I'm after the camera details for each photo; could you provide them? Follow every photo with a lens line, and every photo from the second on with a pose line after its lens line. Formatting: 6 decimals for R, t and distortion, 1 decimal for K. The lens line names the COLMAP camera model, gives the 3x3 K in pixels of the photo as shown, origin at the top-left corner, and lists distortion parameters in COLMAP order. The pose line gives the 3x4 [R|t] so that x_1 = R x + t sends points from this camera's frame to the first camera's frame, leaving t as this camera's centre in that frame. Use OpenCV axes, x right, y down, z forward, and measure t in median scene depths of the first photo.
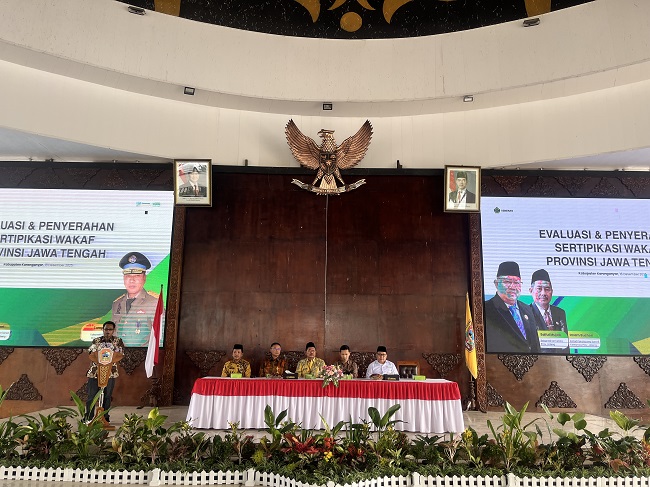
lens RADIAL K [[541.8, 0, 325.0], [0, 541.8, 243.5], [0, 0, 1]] dist [0.033913, -0.007769]
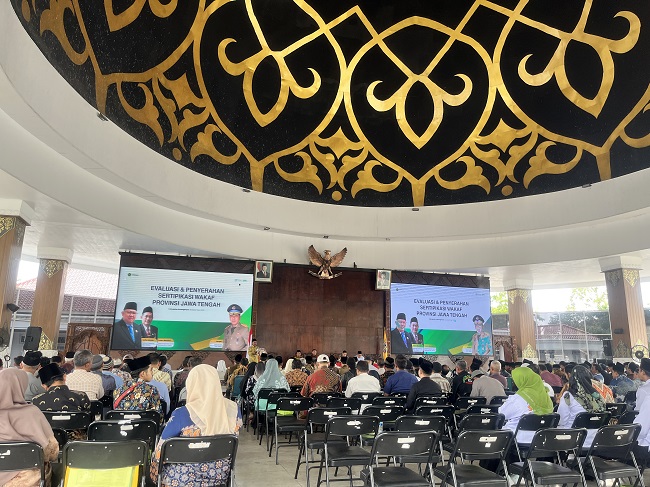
lens RADIAL K [[541.8, 0, 325.0], [0, 541.8, 243.5], [0, 0, 1]] dist [0.033913, -0.007769]
pose [[0.953895, 0.059827, 0.294119, -0.634541], [-0.053114, 0.998114, -0.030766, -0.166315], [-0.295405, 0.013726, 0.955274, -1.040595]]
